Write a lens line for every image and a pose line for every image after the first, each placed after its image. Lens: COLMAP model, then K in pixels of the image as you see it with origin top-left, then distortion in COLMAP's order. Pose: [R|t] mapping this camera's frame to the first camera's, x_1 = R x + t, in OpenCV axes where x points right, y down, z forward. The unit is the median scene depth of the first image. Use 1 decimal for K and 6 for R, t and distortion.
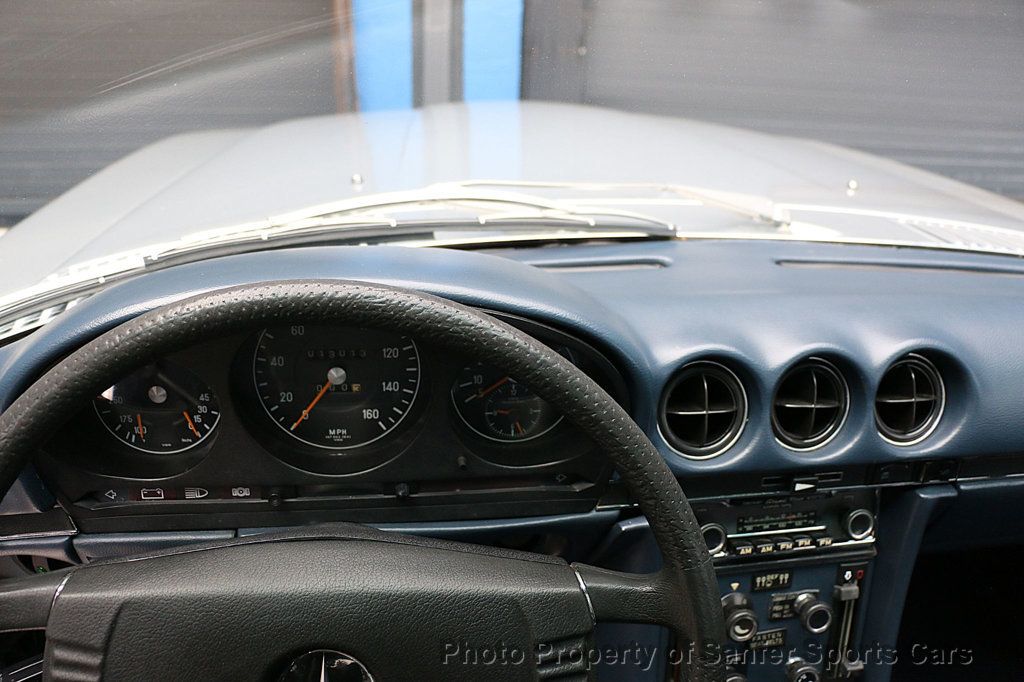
lens RADIAL K [[826.1, 0, 512.0], [0, 826.1, 341.0], [0, 0, 1]] dist [-0.193409, 0.154487]
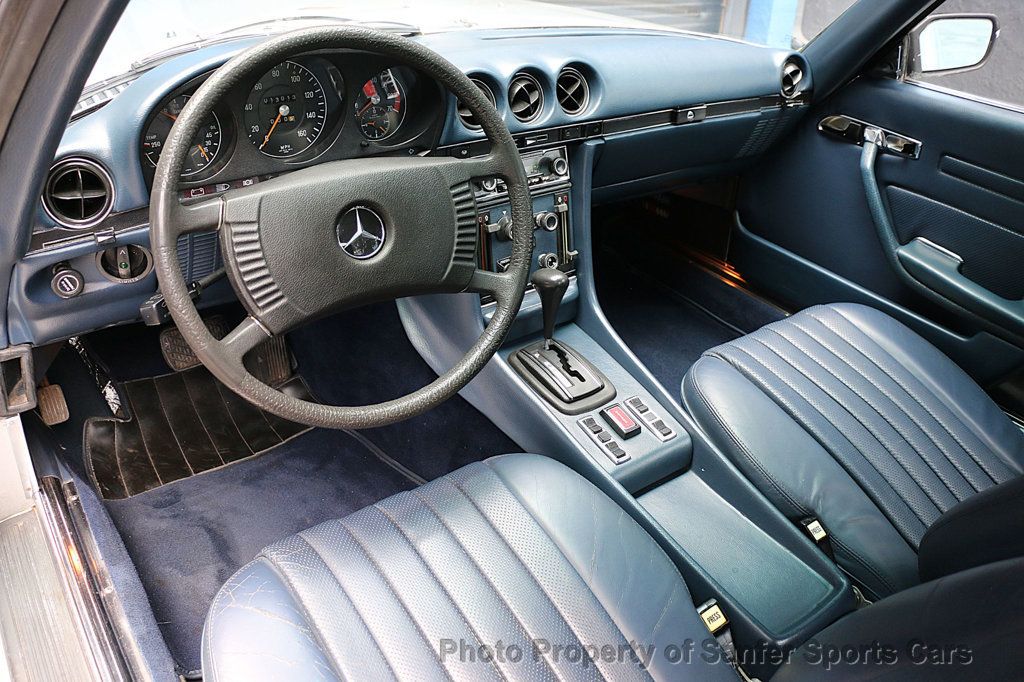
lens RADIAL K [[826.1, 0, 512.0], [0, 826.1, 341.0], [0, 0, 1]] dist [-0.193409, 0.154487]
pose [[0.886642, -0.241053, 0.394664, -0.554860], [0.190379, 0.967995, 0.163531, 0.317628], [-0.421452, -0.069857, 0.904156, -0.760204]]
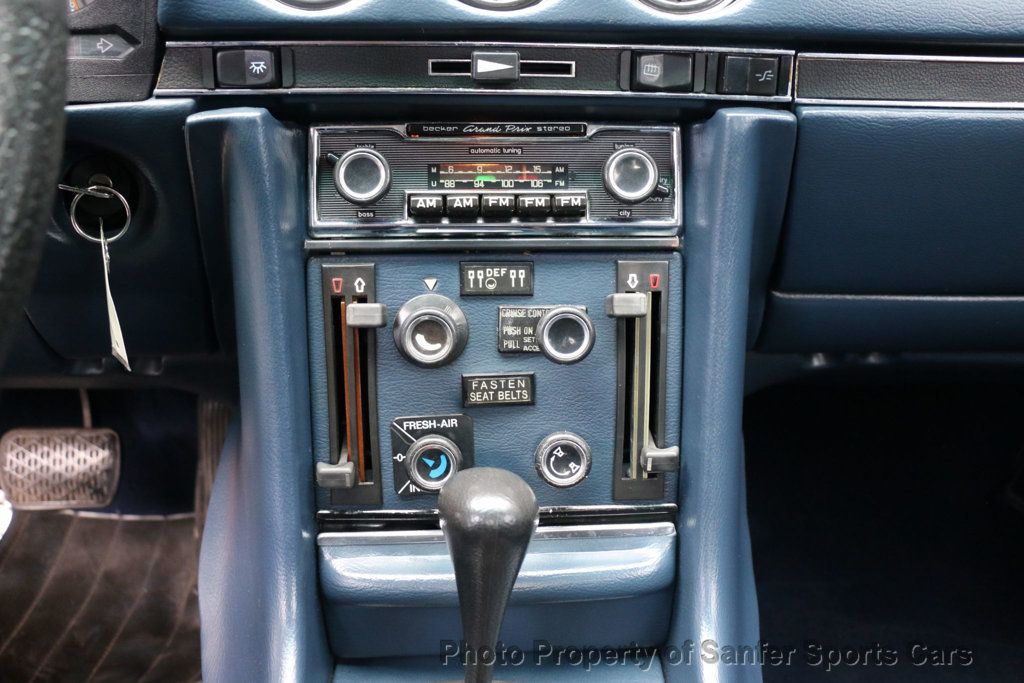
lens RADIAL K [[826.1, 0, 512.0], [0, 826.1, 341.5], [0, 0, 1]] dist [-0.193409, 0.154487]
pose [[0.993220, 0.003218, -0.116209, 0.458917], [-0.016392, 0.993507, -0.112587, 0.466816], [0.115092, 0.113729, 0.986823, 0.431840]]
